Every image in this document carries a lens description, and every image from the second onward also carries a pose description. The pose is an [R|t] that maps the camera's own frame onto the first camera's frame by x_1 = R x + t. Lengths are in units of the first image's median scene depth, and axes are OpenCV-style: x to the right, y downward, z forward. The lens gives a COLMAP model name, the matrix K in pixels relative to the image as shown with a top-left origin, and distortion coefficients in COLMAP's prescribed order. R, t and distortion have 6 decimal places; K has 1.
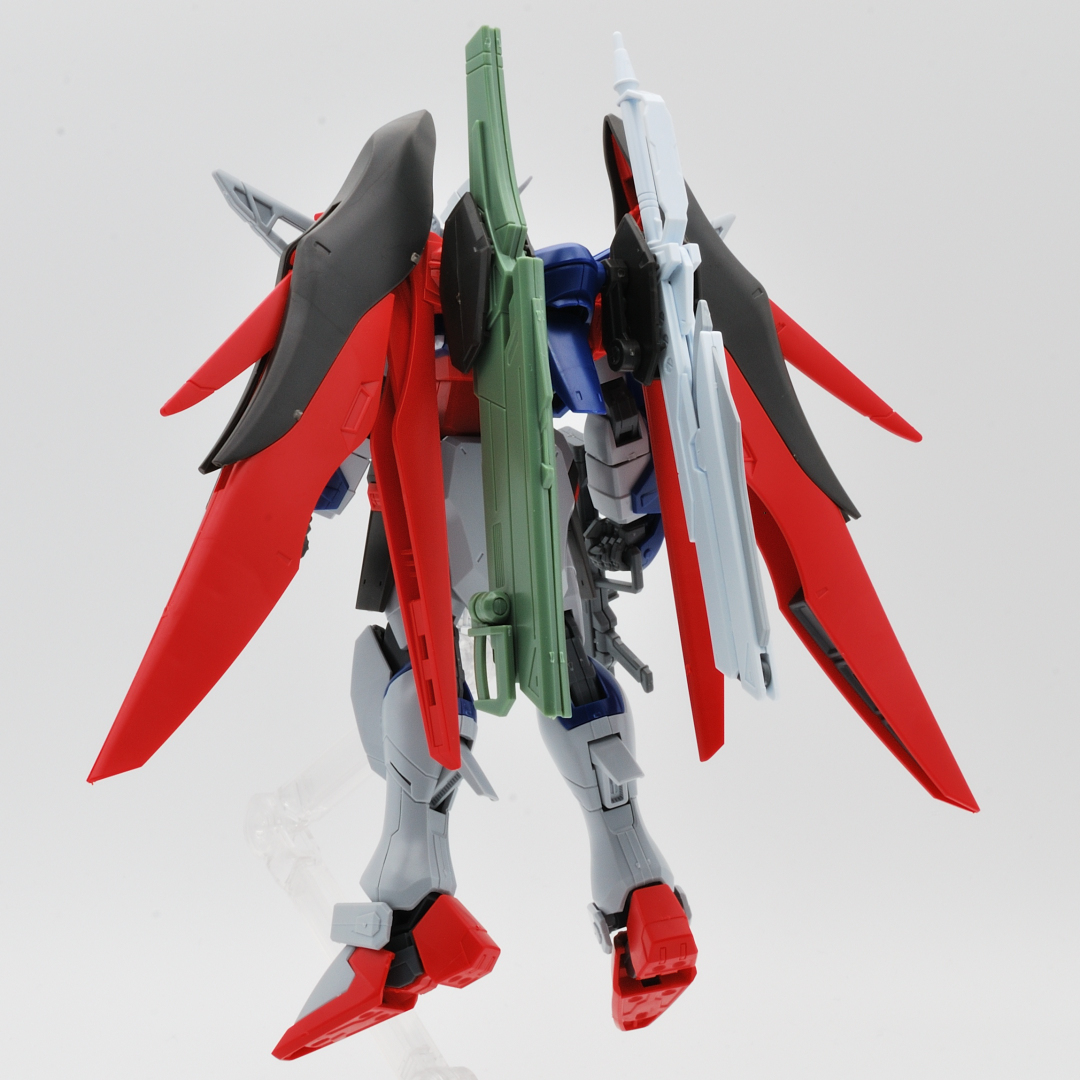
lens RADIAL K [[2796.9, 0, 633.9], [0, 2796.9, 540.0], [0, 0, 1]] dist [0.472376, 0.268969]
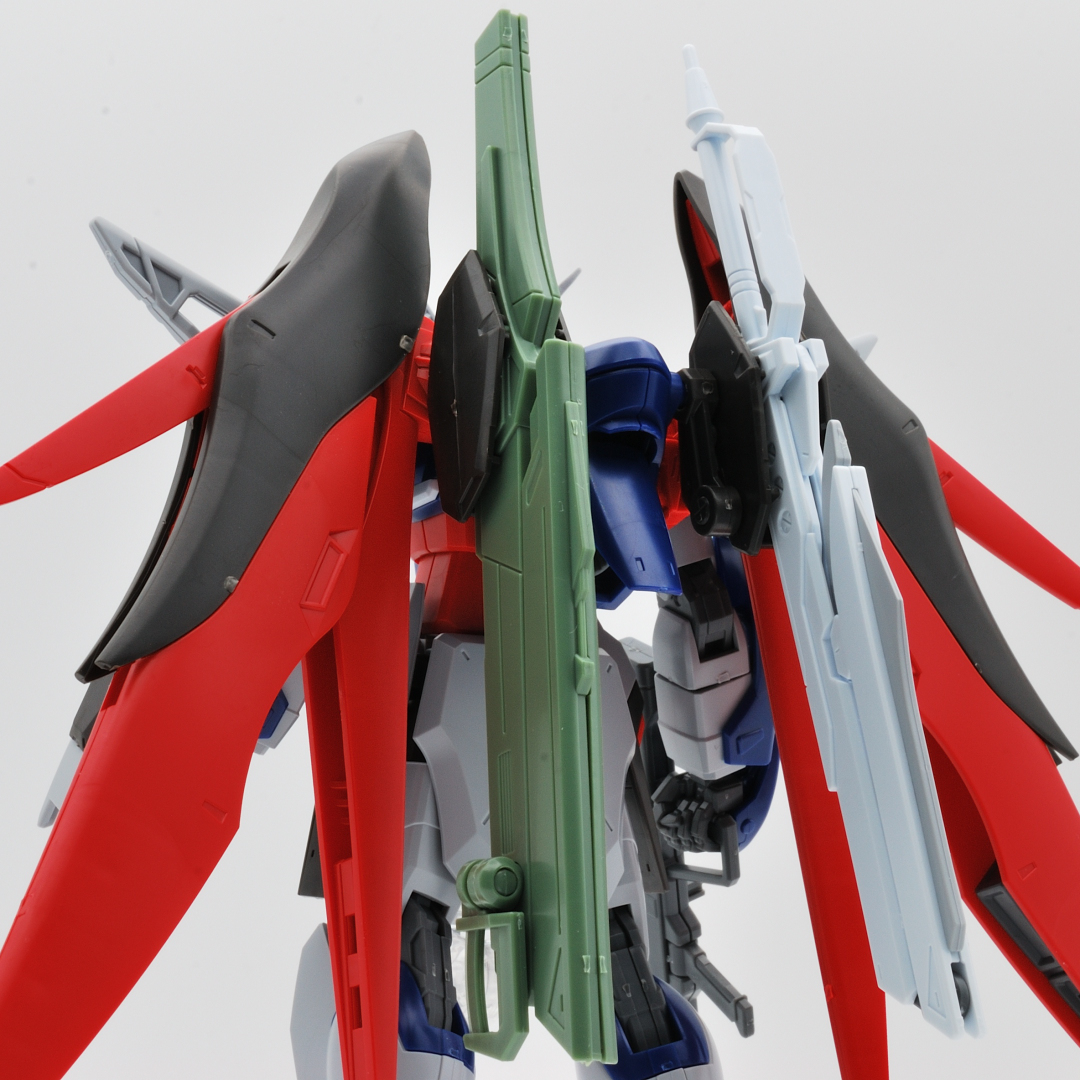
lens RADIAL K [[3217.8, 0, 540.0], [0, 3217.8, 540.0], [0, 0, 1]] dist [0.046159, -0.259563]
pose [[0.998040, 0.005692, -0.062323, 0.003604], [-0.012268, 0.994328, -0.105650, 0.021280], [0.061369, 0.106208, 0.992448, 0.253347]]
